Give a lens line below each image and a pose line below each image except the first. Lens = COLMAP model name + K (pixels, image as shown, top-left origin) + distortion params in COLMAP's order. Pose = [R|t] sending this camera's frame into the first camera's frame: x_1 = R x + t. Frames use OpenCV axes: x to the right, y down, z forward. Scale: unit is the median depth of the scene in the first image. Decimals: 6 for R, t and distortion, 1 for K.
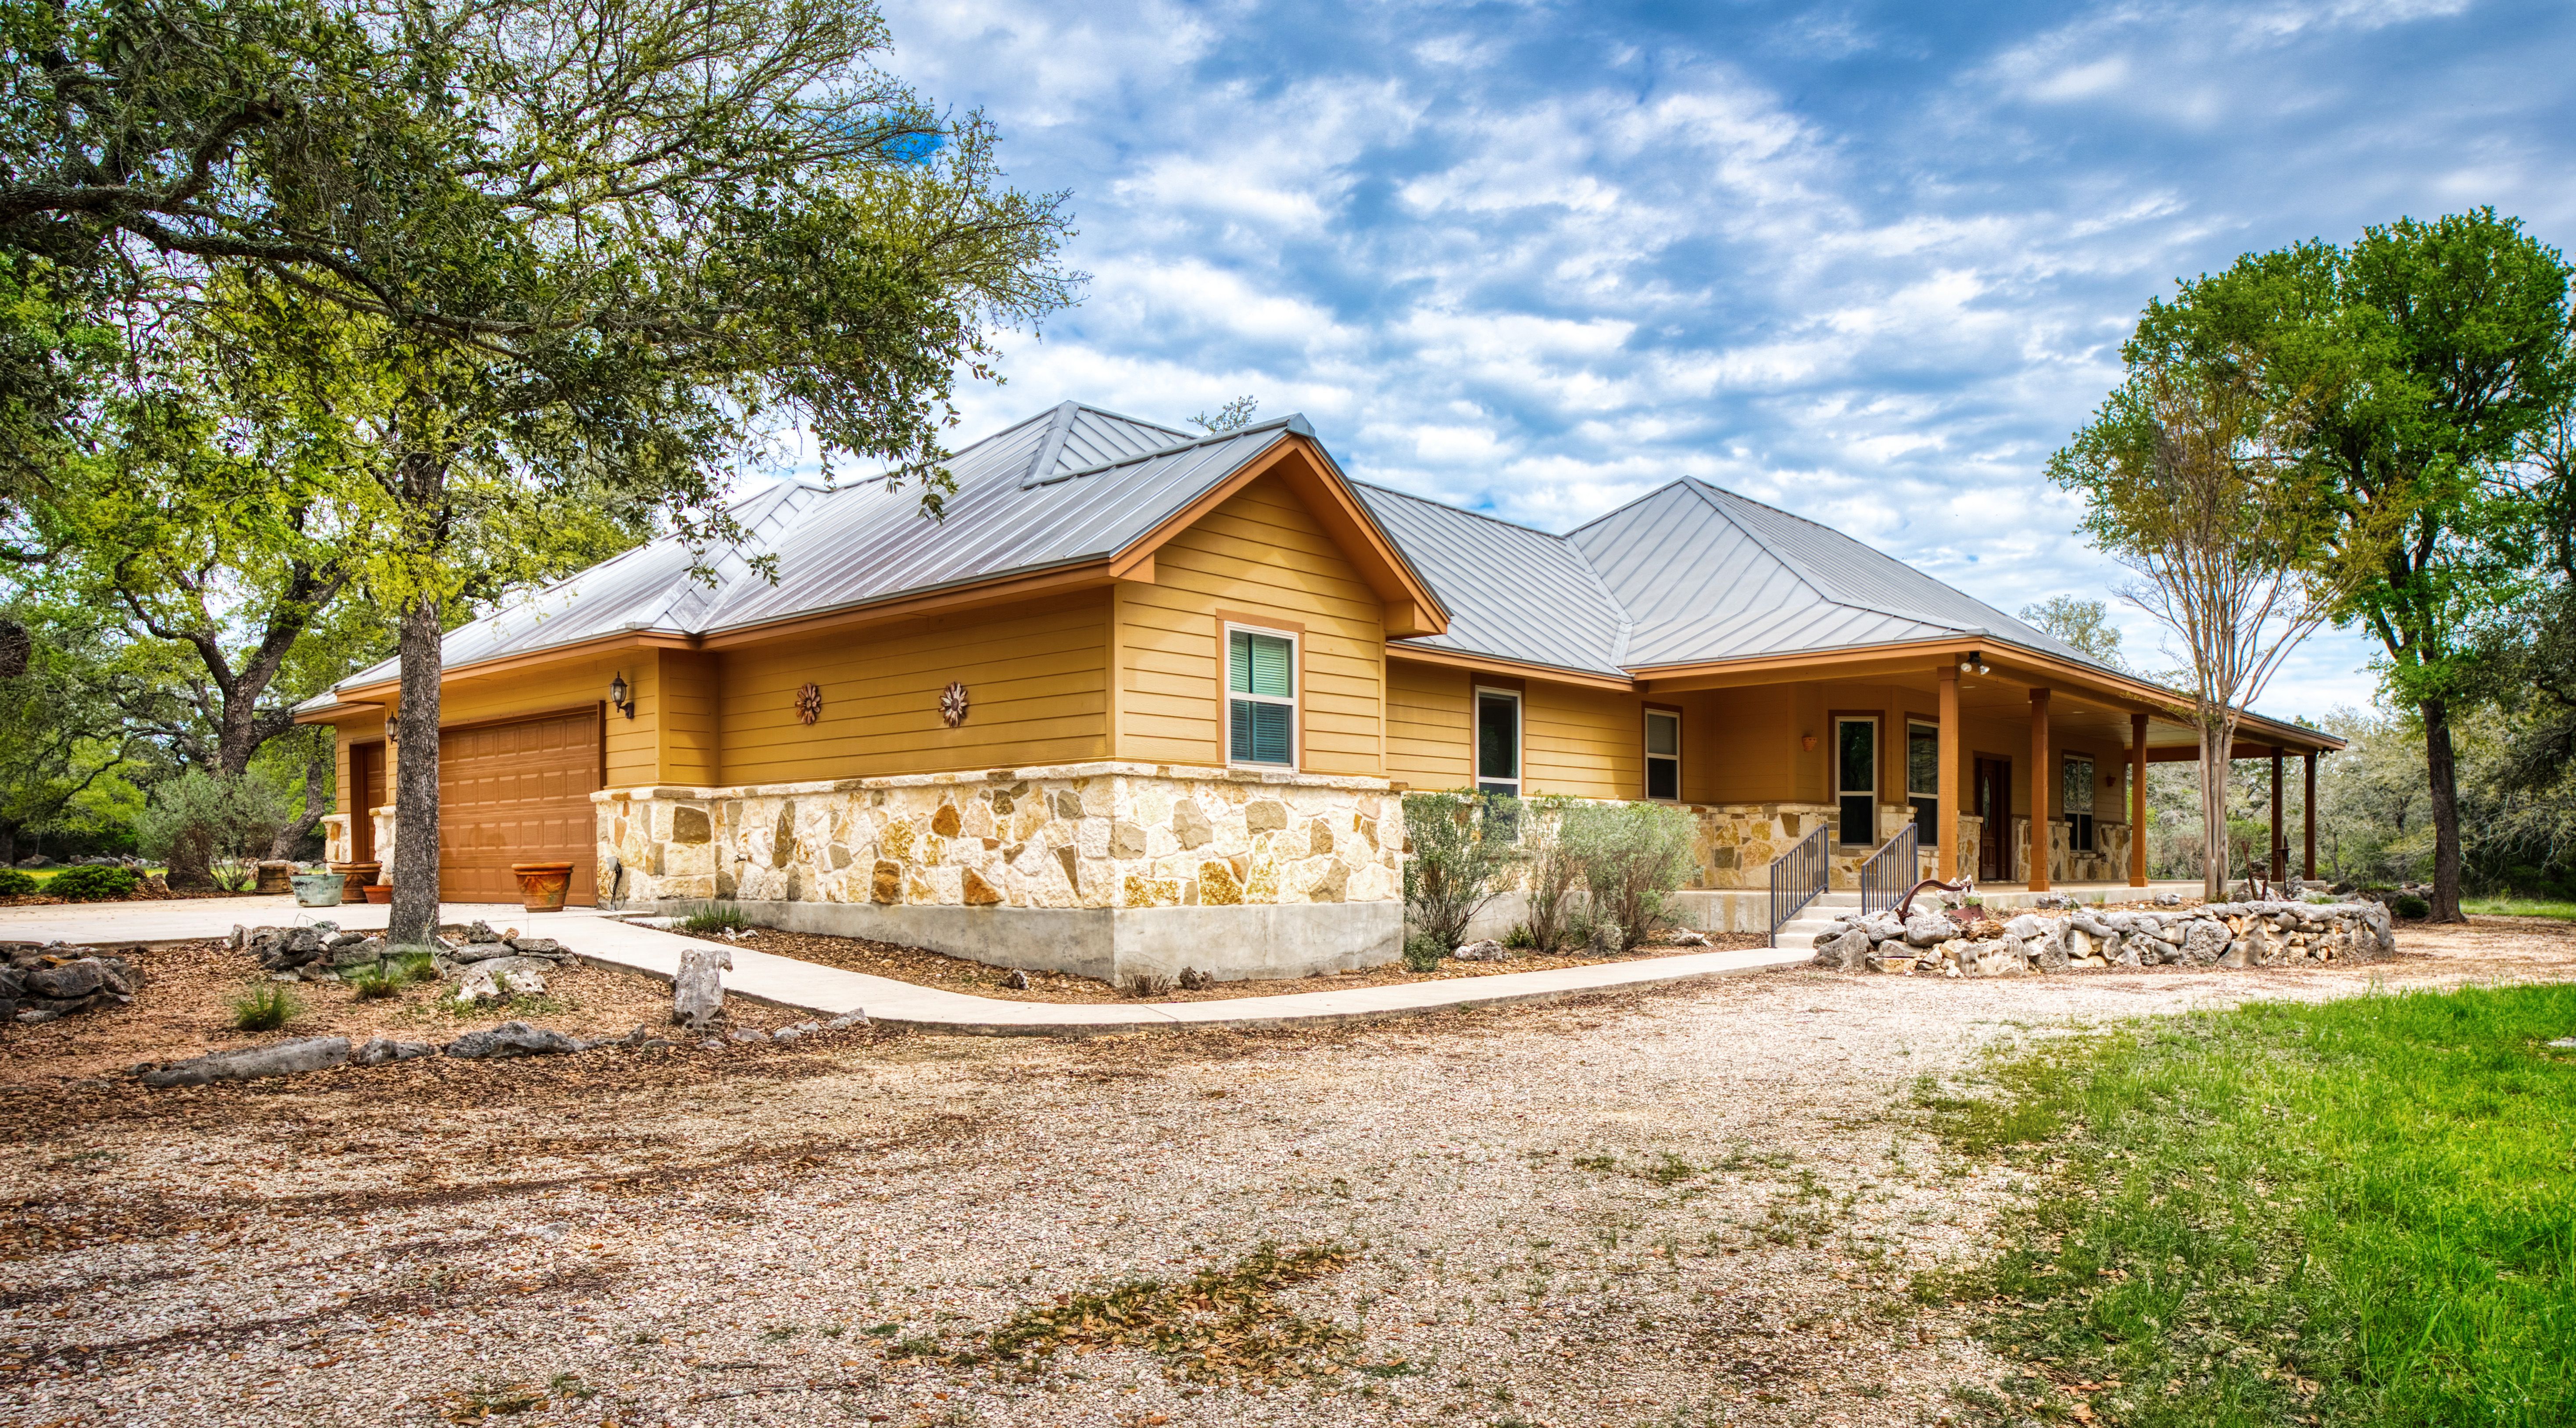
lens RADIAL K [[1597.3, 0, 1289.4], [0, 1597.3, 723.5], [0, 0, 1]] dist [-0.000144, 0.000540]
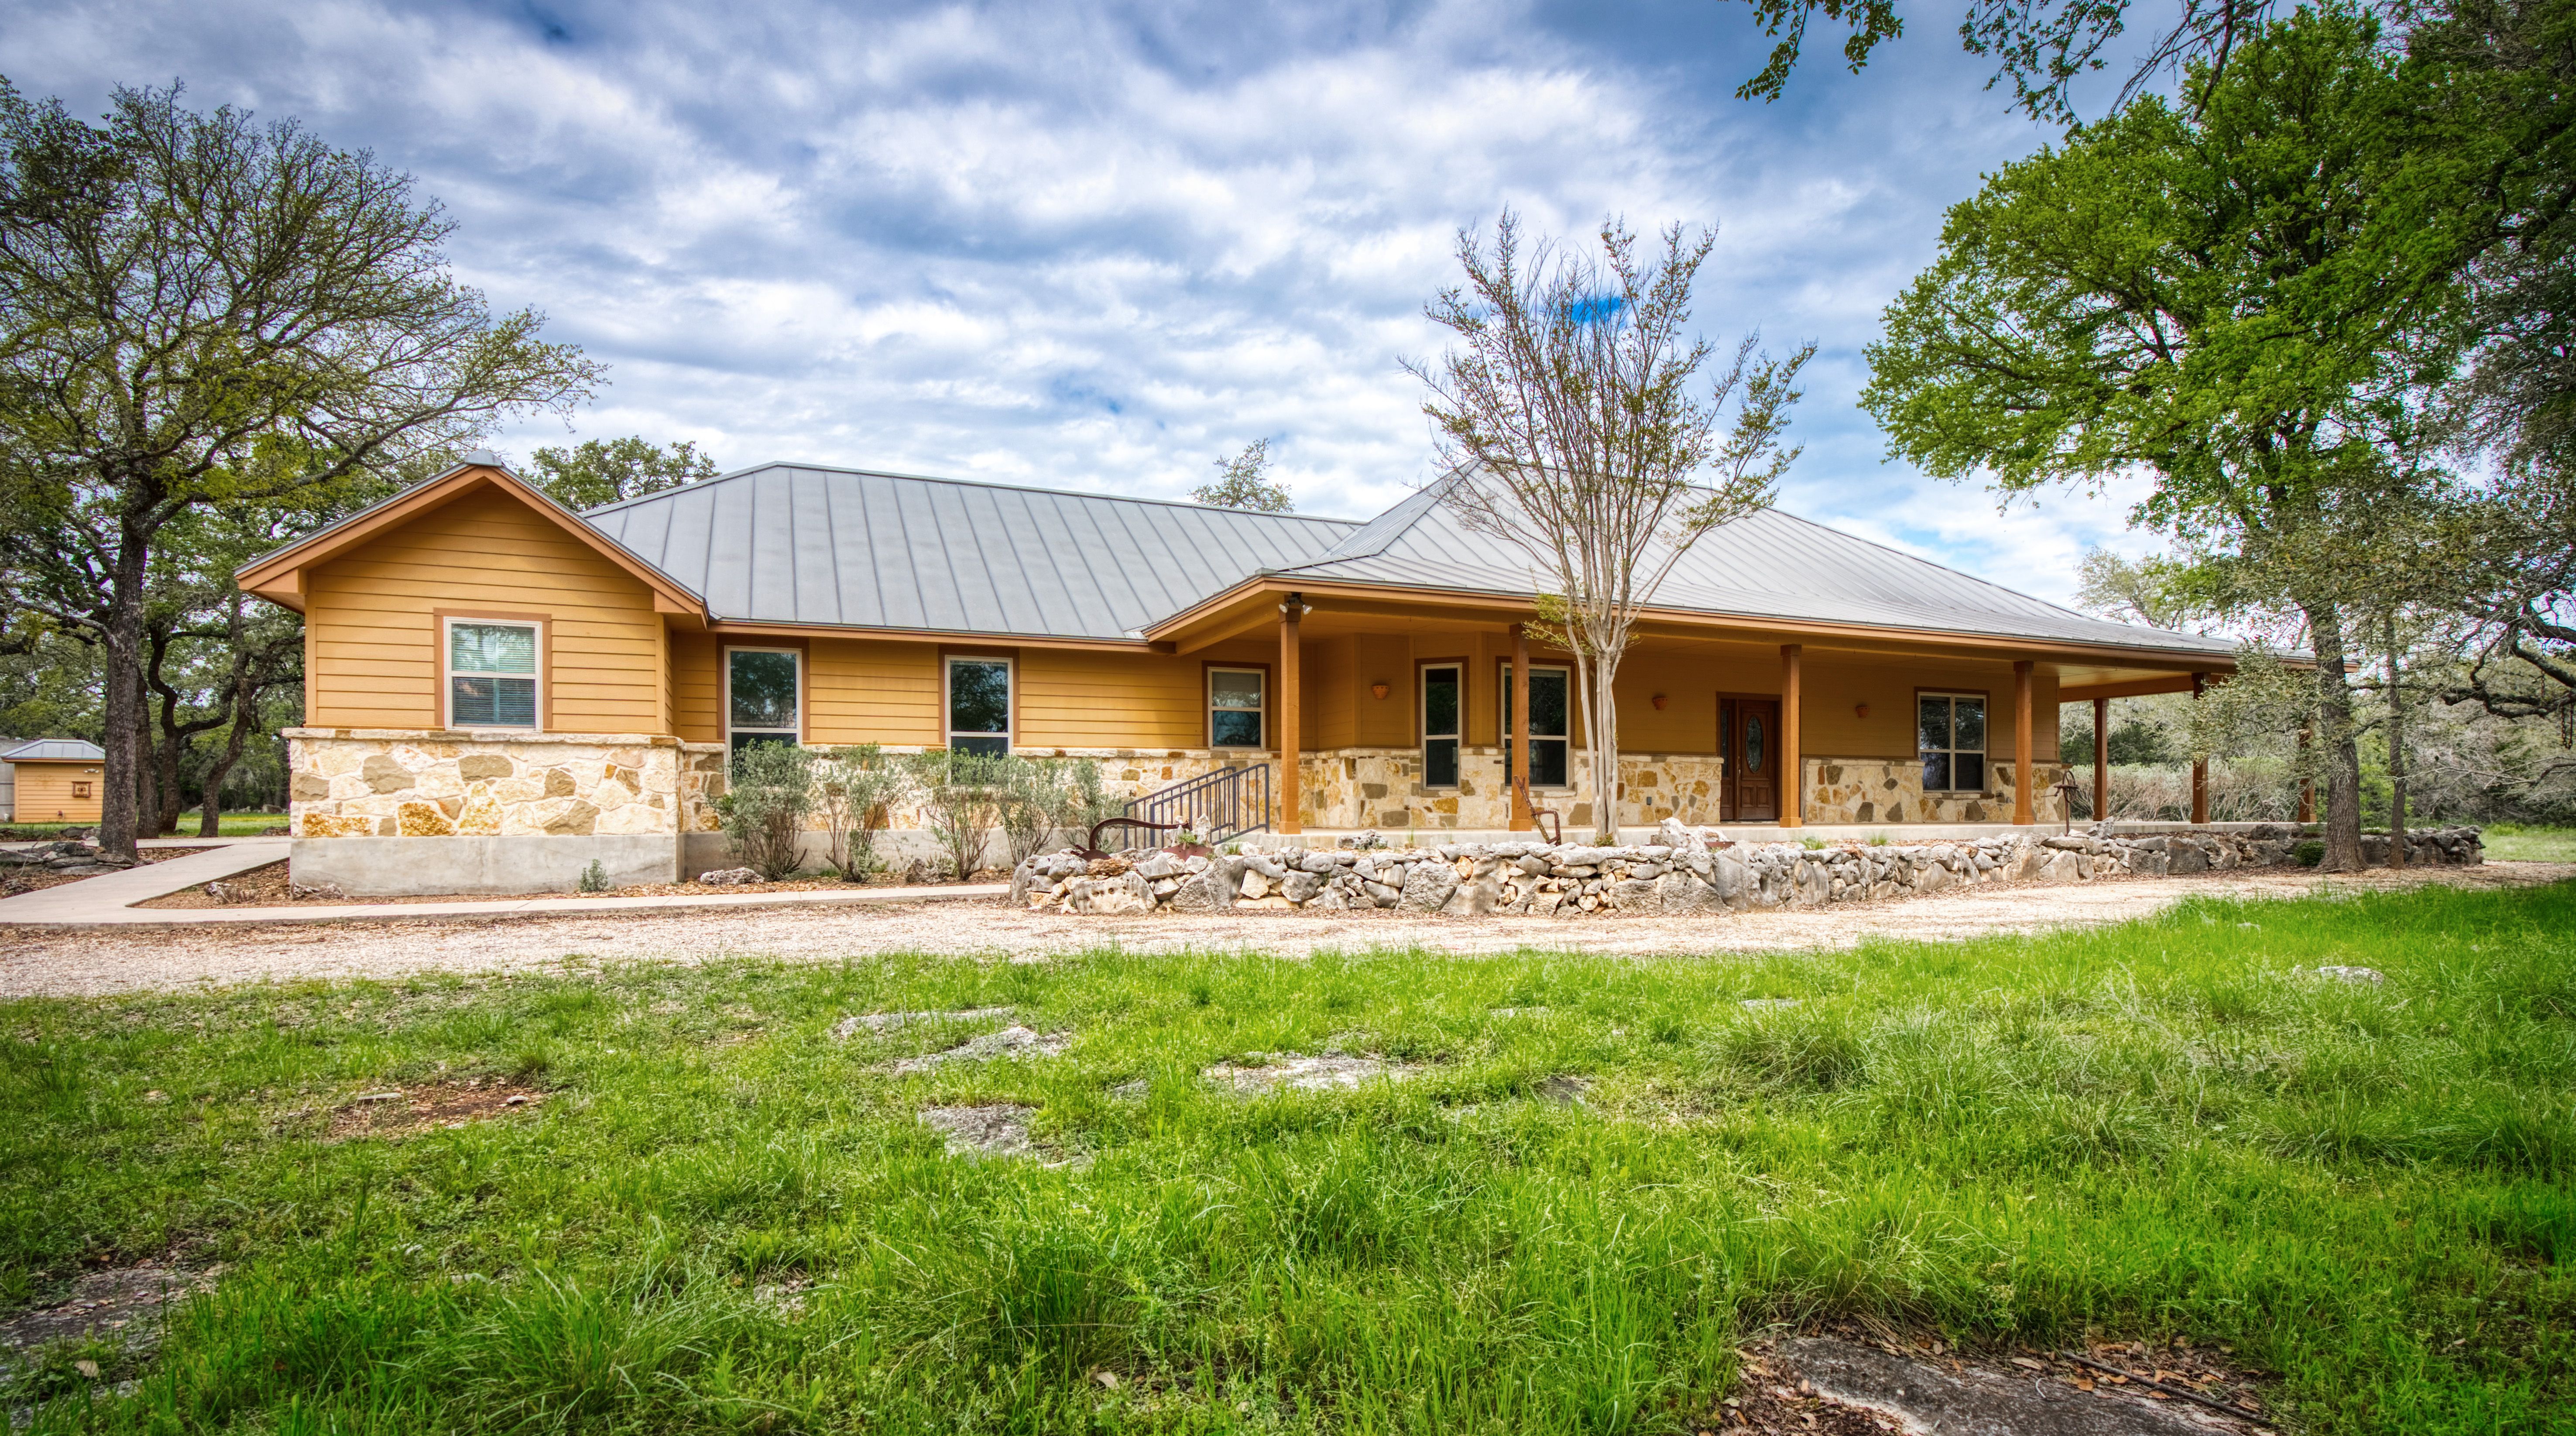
lens RADIAL K [[1127.5, 0, 1284.9], [0, 1127.5, 724.2], [0, 0, 1]] dist [-0.003116, -0.000054]
pose [[0.898650, -0.036917, -0.437109, 0.918511], [0.041566, 0.999135, 0.001071, 0.047584], [0.436692, -0.019131, 0.899408, 0.453459]]
